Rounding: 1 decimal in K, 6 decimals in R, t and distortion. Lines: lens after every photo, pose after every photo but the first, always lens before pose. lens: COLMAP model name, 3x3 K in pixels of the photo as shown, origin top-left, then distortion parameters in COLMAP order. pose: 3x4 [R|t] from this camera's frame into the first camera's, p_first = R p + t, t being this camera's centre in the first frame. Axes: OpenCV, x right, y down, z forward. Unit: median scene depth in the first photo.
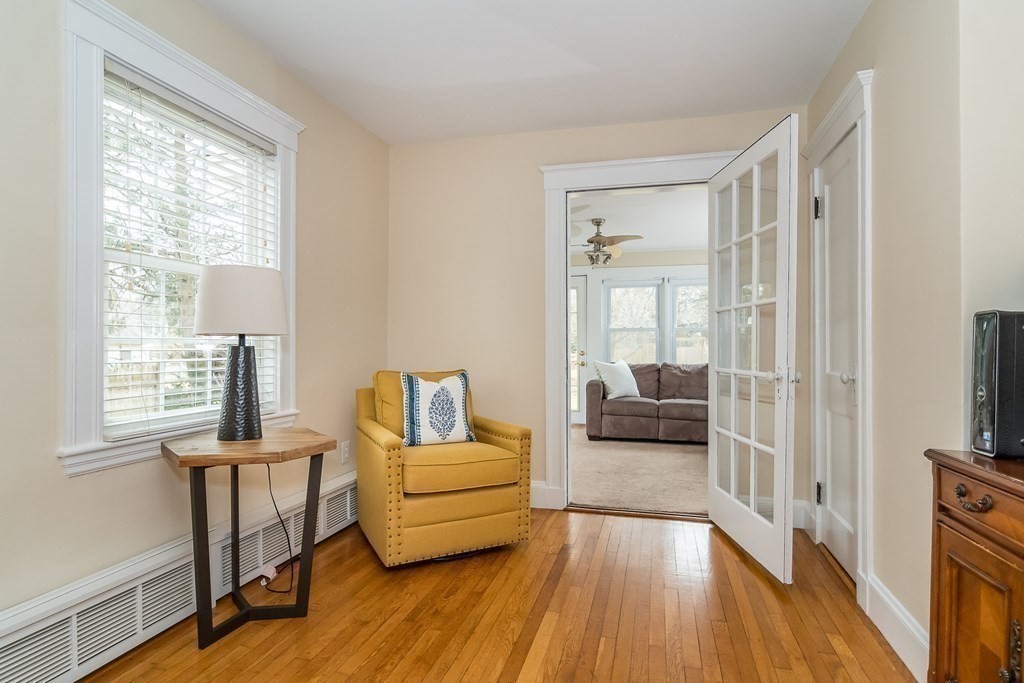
lens RADIAL K [[551.7, 0, 512.5], [0, 551.7, 347.9], [0, 0, 1]] dist [-0.004299, -0.000293]
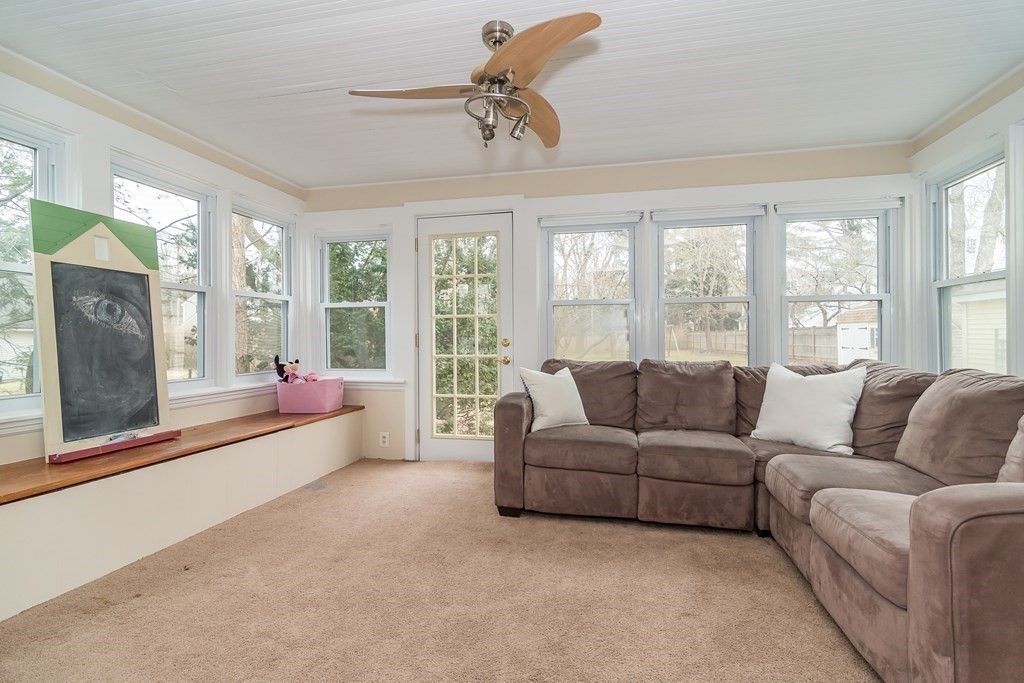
lens RADIAL K [[494.3, 0, 513.4], [0, 494.3, 338.9], [0, 0, 1]] dist [-0.001356, -0.000815]
pose [[0.999379, -0.009020, 0.034068, 0.136815], [0.008868, 0.999950, 0.004611, 0.003635], [-0.034108, -0.004306, 0.999409, 0.549622]]
